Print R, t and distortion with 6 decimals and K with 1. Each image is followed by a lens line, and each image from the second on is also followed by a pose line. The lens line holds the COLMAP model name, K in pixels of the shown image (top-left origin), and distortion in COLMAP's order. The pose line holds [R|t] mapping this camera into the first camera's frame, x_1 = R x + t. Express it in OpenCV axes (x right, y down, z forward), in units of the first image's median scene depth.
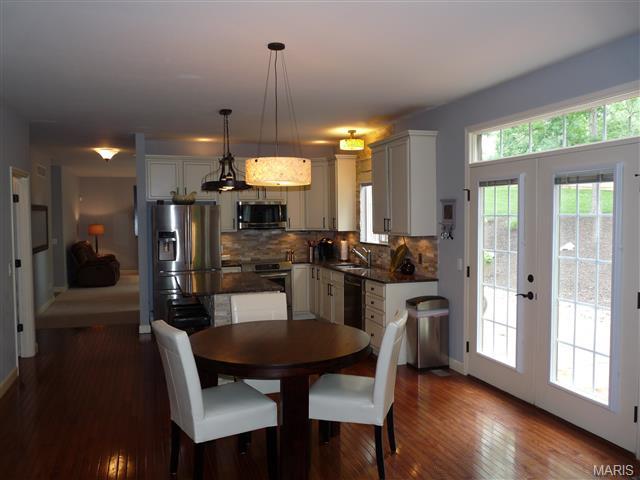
lens RADIAL K [[519.2, 0, 319.9], [0, 519.2, 238.2], [0, 0, 1]] dist [-0.014219, -0.011466]
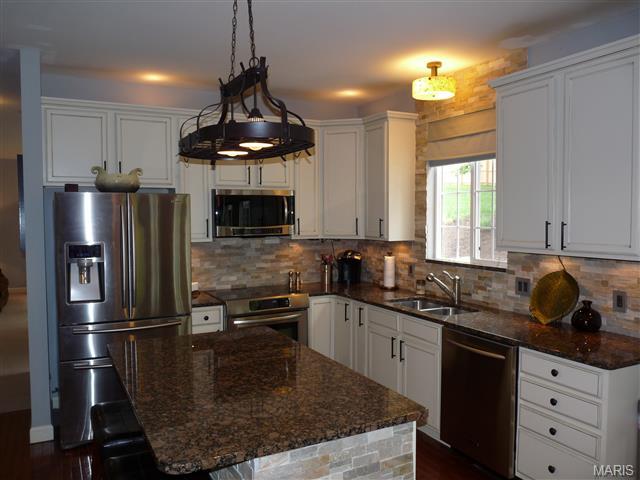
lens RADIAL K [[519.2, 0, 316.8], [0, 519.2, 242.1], [0, 0, 1]] dist [-0.014219, -0.011466]
pose [[0.988330, -0.000929, 0.152326, -0.132885], [-0.000692, 0.999944, 0.010587, -0.018336], [-0.152327, -0.010569, 0.988274, 0.416340]]
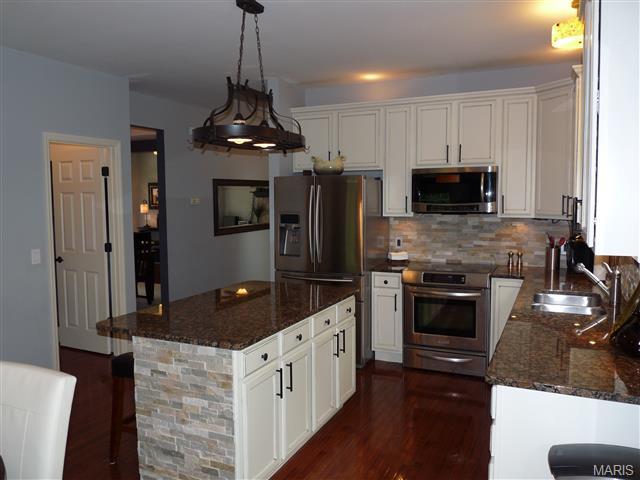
lens RADIAL K [[519.2, 0, 309.8], [0, 519.2, 241.2], [0, 0, 1]] dist [-0.014219, -0.011466]
pose [[0.711372, 0.065360, -0.699770, 0.195664], [-0.029697, 0.997572, 0.062986, -0.018931], [0.702188, -0.024025, 0.711586, 0.460648]]
